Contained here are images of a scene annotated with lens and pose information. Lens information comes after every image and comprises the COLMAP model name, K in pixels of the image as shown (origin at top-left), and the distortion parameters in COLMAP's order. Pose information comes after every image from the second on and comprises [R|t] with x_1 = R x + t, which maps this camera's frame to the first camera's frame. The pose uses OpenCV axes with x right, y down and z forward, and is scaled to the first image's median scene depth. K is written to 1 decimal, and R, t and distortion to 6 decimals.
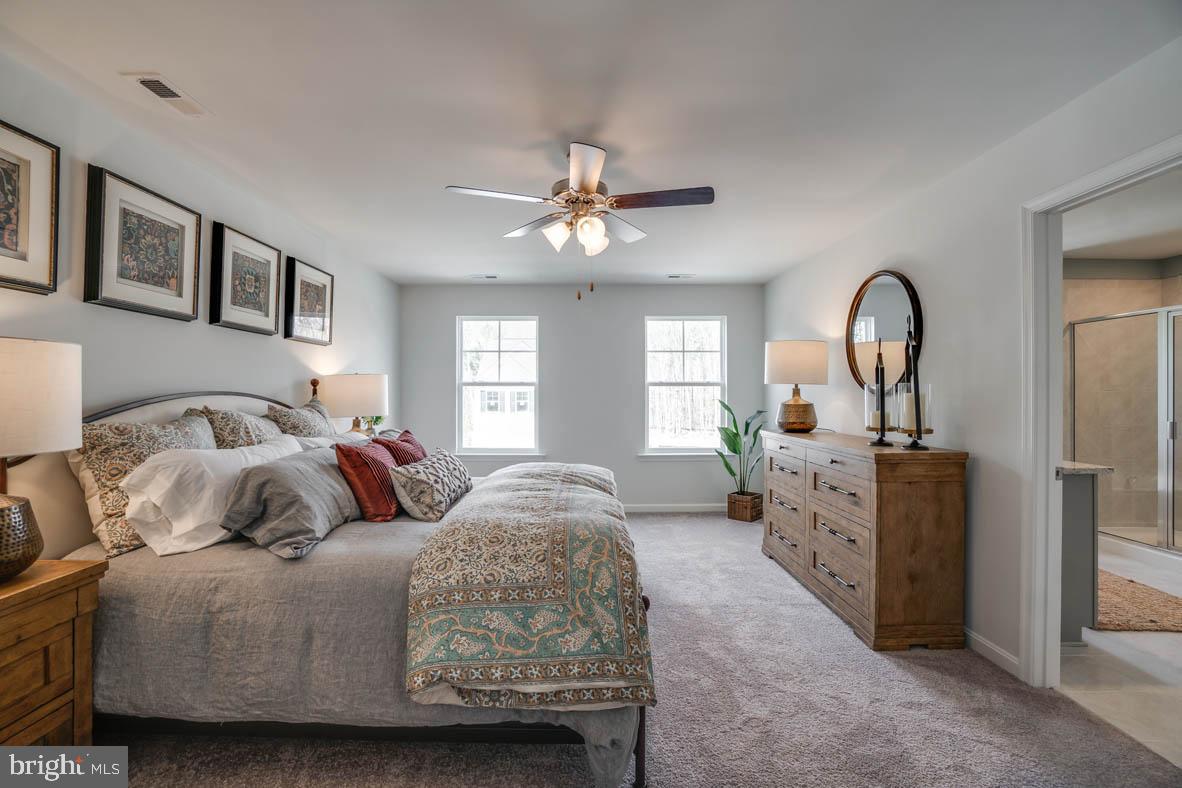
lens RADIAL K [[515.4, 0, 595.9], [0, 515.4, 392.4], [0, 0, 1]] dist [-0.045678, 0.006325]
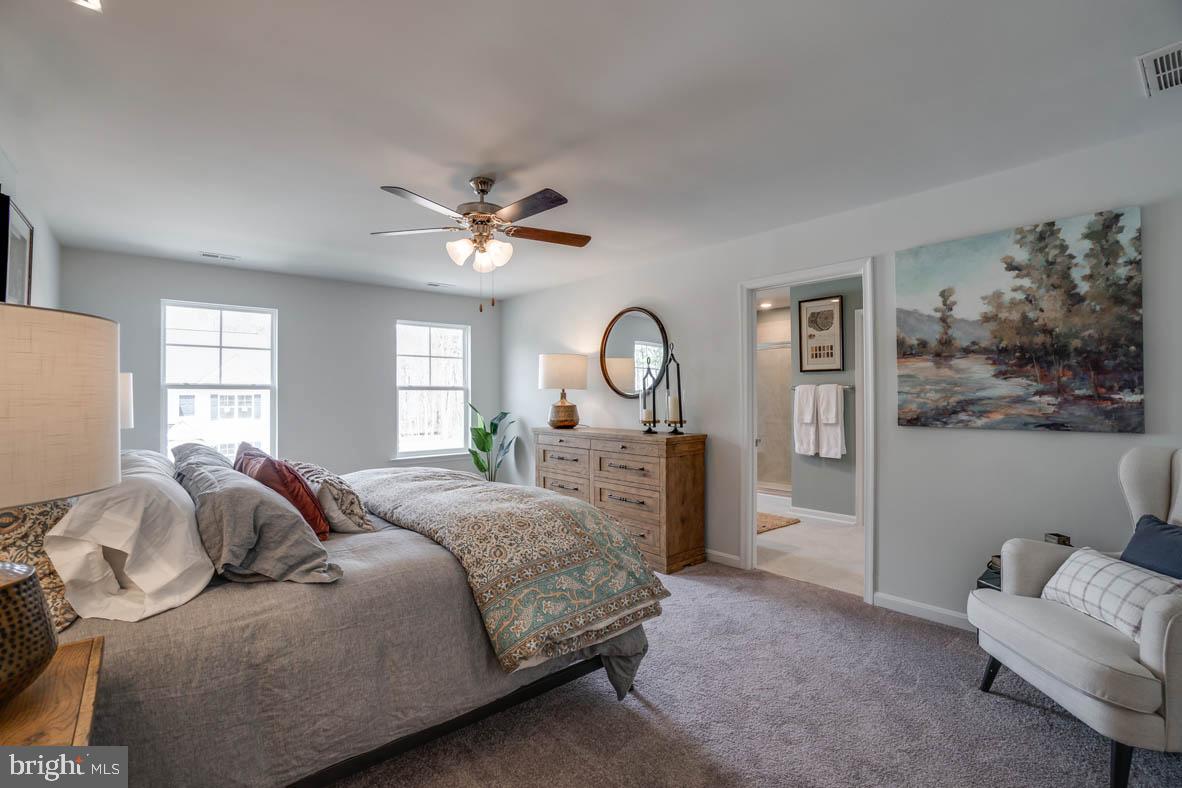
lens RADIAL K [[515.4, 0, 592.0], [0, 515.4, 394.0], [0, 0, 1]] dist [-0.045678, 0.006325]
pose [[0.766075, 0.000903, 0.642751, -0.621702], [0.001954, 0.999991, -0.003734, -0.000542], [-0.642748, 0.004116, 0.766066, 0.009156]]
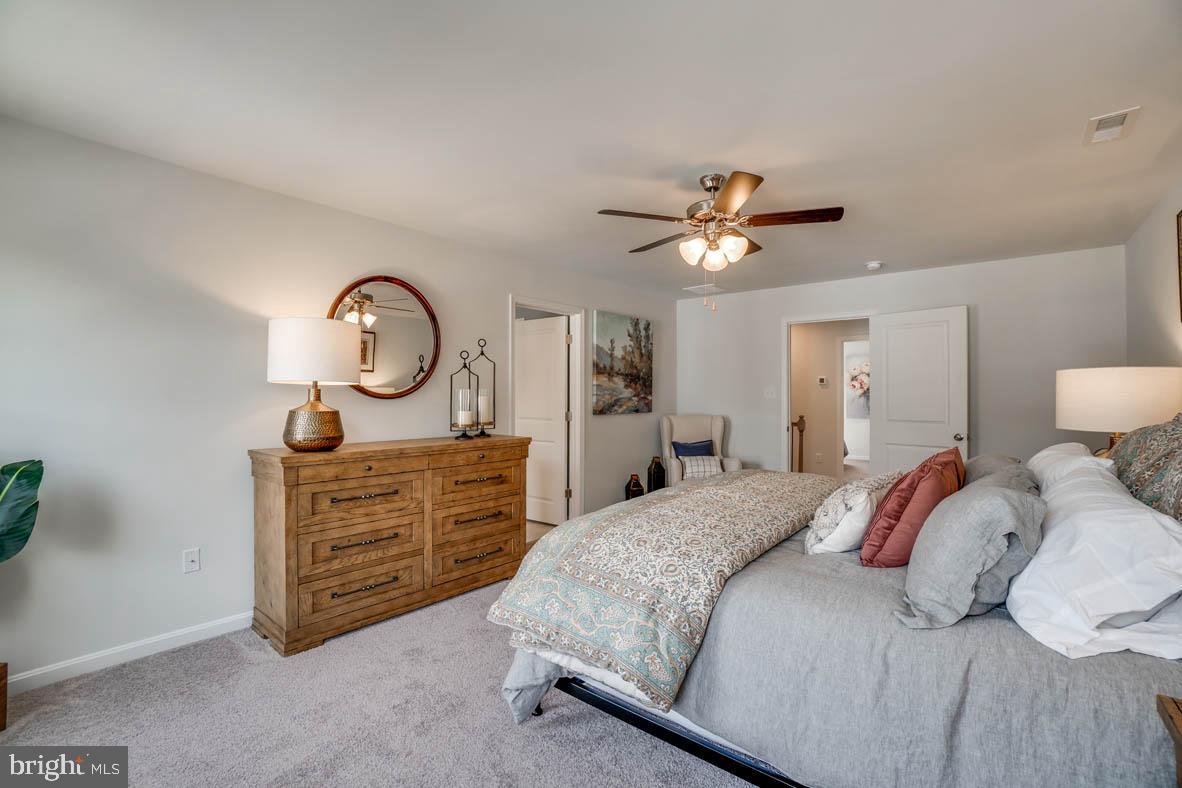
lens RADIAL K [[515.4, 0, 589.1], [0, 515.4, 394.6], [0, 0, 1]] dist [-0.045678, 0.006325]
pose [[-0.750901, -0.000714, 0.660414, -0.622507], [-0.004716, 0.999980, -0.004281, 0.000870], [-0.660398, -0.006329, -0.750889, 2.242514]]
